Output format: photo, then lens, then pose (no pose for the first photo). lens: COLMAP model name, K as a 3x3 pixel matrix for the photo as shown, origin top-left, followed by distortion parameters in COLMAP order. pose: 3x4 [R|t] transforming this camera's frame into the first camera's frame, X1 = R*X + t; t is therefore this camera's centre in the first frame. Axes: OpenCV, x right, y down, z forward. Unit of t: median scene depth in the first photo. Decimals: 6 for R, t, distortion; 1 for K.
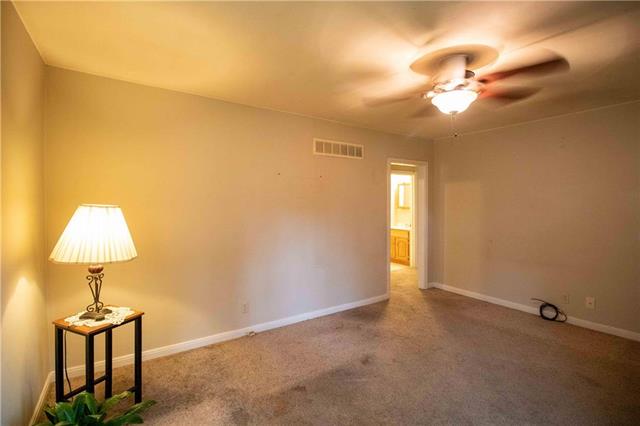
lens RADIAL K [[298.6, 0, 317.9], [0, 298.6, 206.3], [0, 0, 1]] dist [-0.001030, -0.000509]
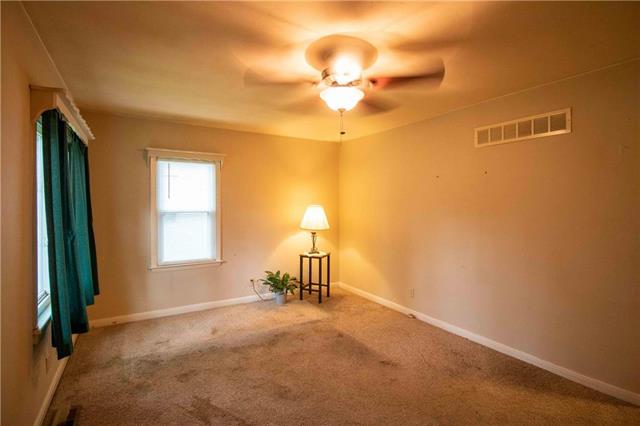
lens RADIAL K [[298.6, 0, 317.9], [0, 298.6, 206.3], [0, 0, 1]] dist [-0.001030, -0.000509]
pose [[-0.033844, 0.001185, -0.999426, 0.857413], [-0.019467, 0.999809, 0.001845, -0.000345], [0.999238, 0.019518, -0.033815, 0.589006]]
